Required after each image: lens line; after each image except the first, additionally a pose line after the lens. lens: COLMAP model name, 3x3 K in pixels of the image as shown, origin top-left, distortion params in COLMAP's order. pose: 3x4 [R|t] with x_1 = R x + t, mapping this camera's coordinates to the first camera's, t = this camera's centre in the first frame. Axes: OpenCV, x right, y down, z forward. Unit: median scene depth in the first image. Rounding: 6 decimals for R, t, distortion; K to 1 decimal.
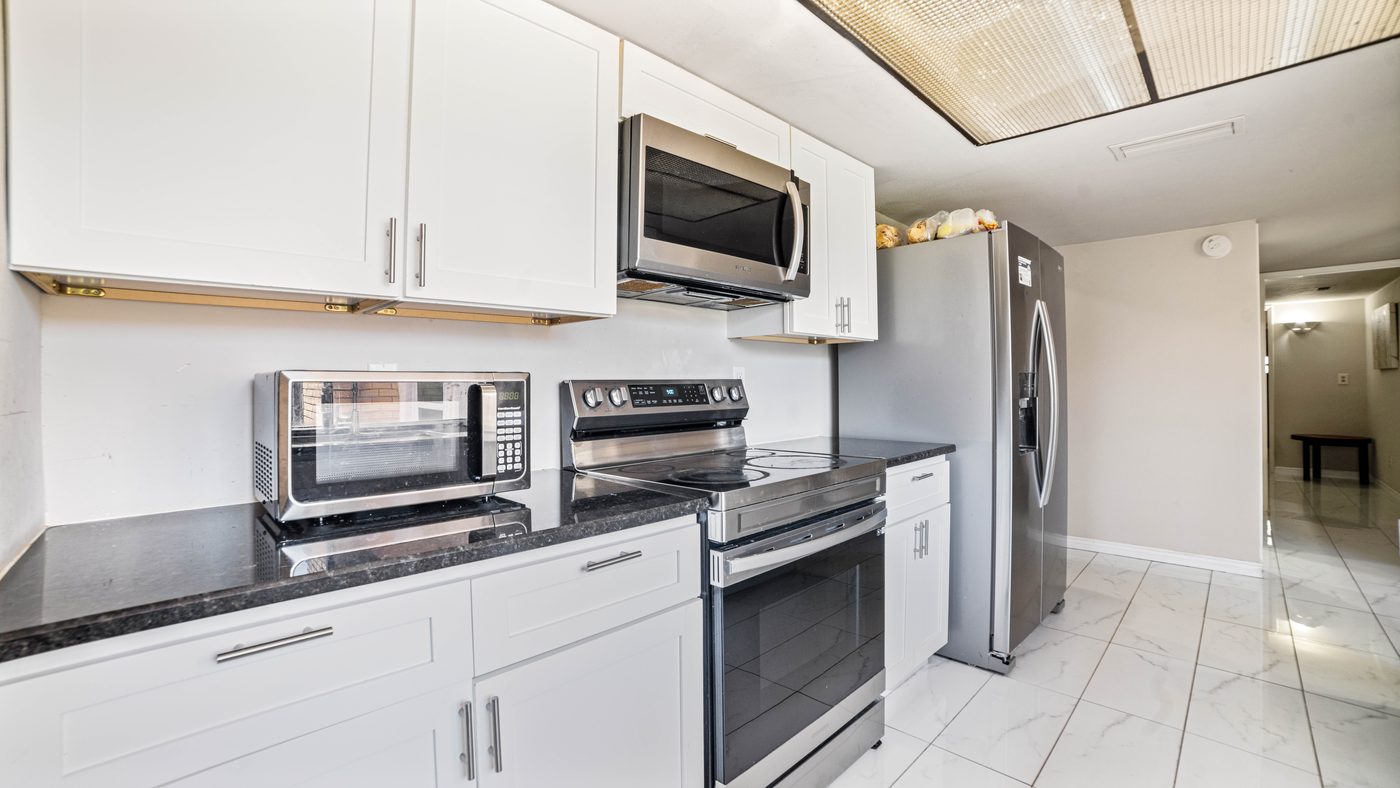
lens RADIAL K [[575.6, 0, 700.2], [0, 575.6, 369.3], [0, 0, 1]] dist [-0.100626, 0.032145]
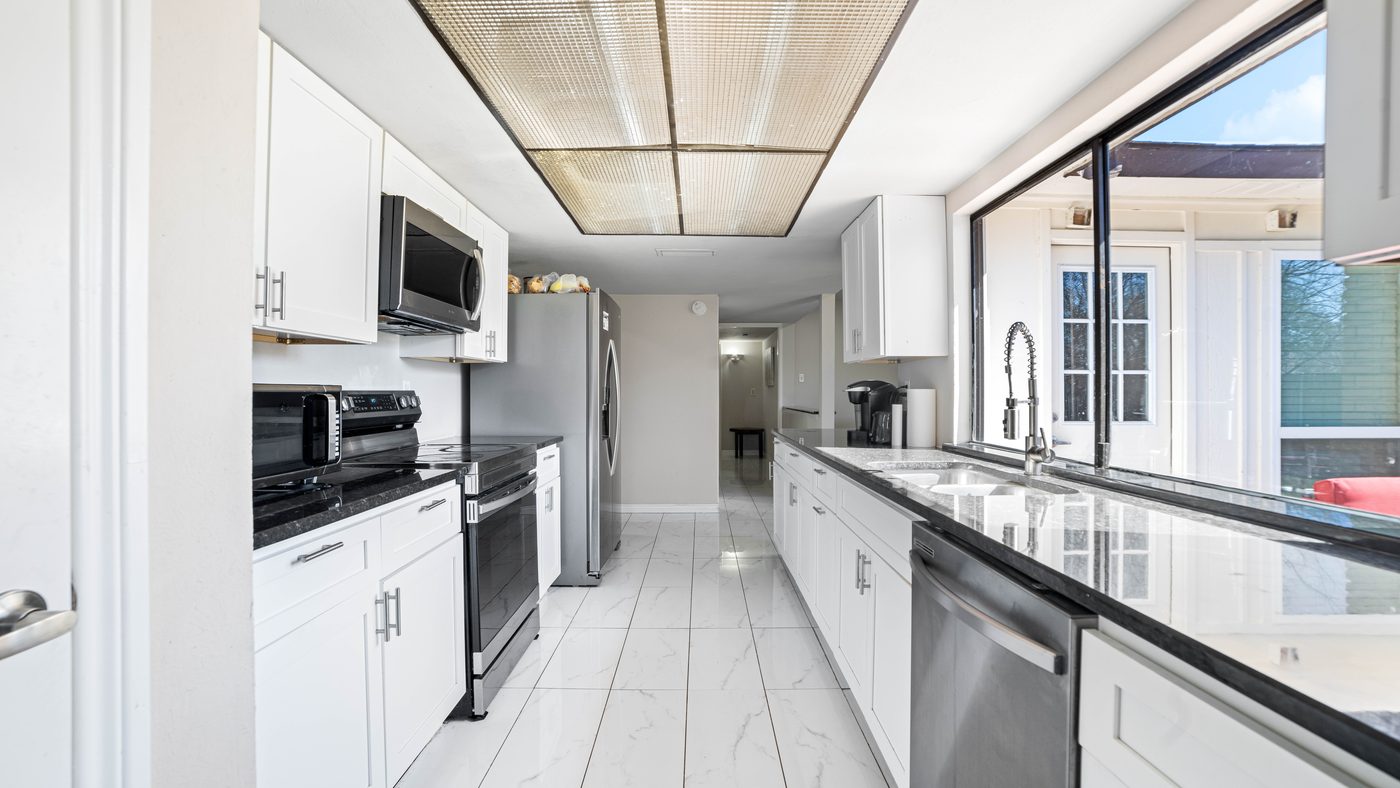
lens RADIAL K [[575.6, 0, 700.2], [0, 575.6, 369.3], [0, 0, 1]] dist [-0.100626, 0.032145]
pose [[0.705317, 0.027917, 0.708342, -0.364732], [-0.012933, 0.999565, -0.026517, -0.004845], [-0.708774, 0.009542, 0.705371, -0.310391]]
